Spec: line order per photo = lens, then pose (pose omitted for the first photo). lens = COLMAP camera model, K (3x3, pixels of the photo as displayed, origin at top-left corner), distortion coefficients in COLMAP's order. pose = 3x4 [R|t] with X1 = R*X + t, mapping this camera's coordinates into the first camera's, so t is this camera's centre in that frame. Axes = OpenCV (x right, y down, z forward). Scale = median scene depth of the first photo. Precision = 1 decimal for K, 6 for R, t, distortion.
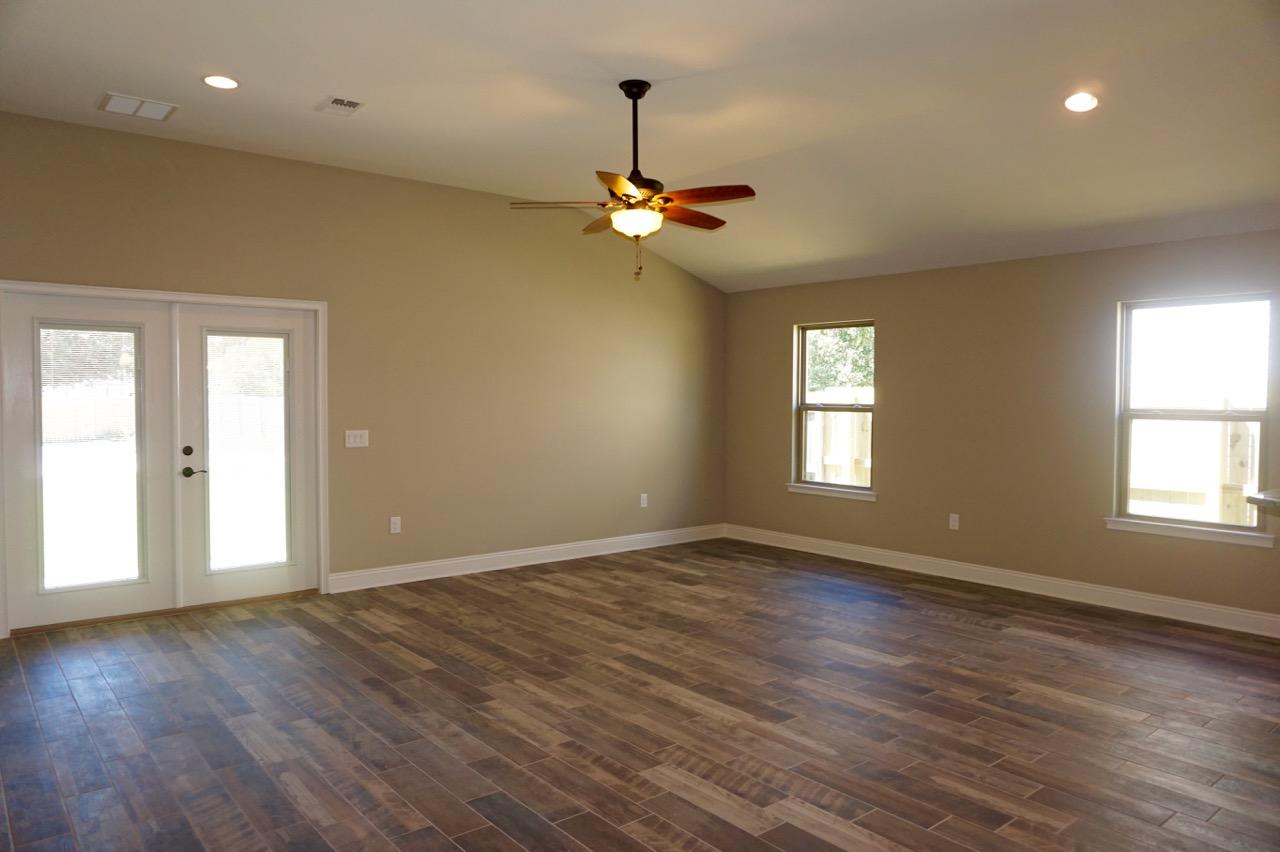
lens RADIAL K [[869.1, 0, 641.1], [0, 869.1, 423.3], [0, 0, 1]] dist [-0.040704, 0.025998]
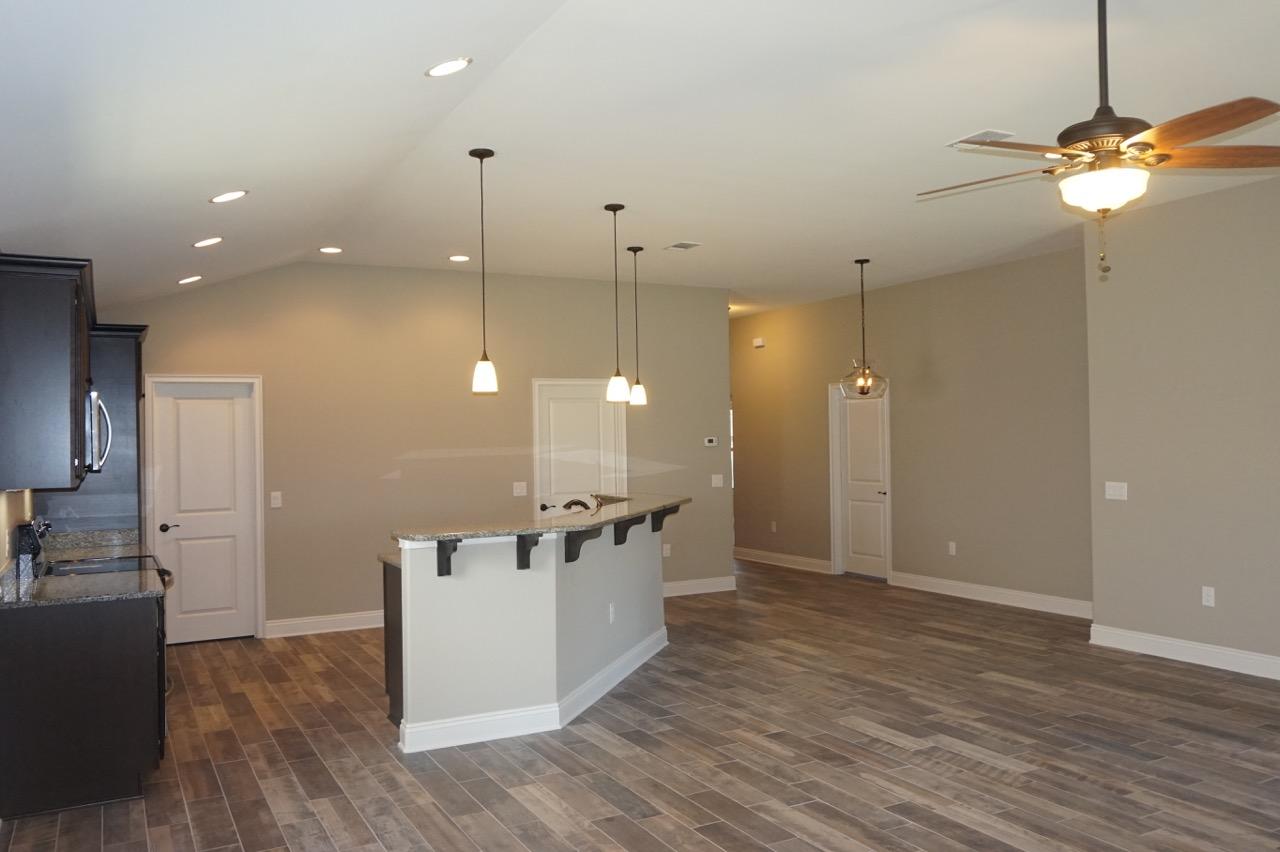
lens RADIAL K [[992.2, 0, 641.7], [0, 992.2, 426.0], [0, 0, 1]] dist [-0.009381, 0.008473]
pose [[-0.979710, 0.013427, 0.199970, 0.242253], [0.018004, 0.999615, 0.021091, -0.103347], [-0.199610, 0.024263, -0.979575, 2.313377]]
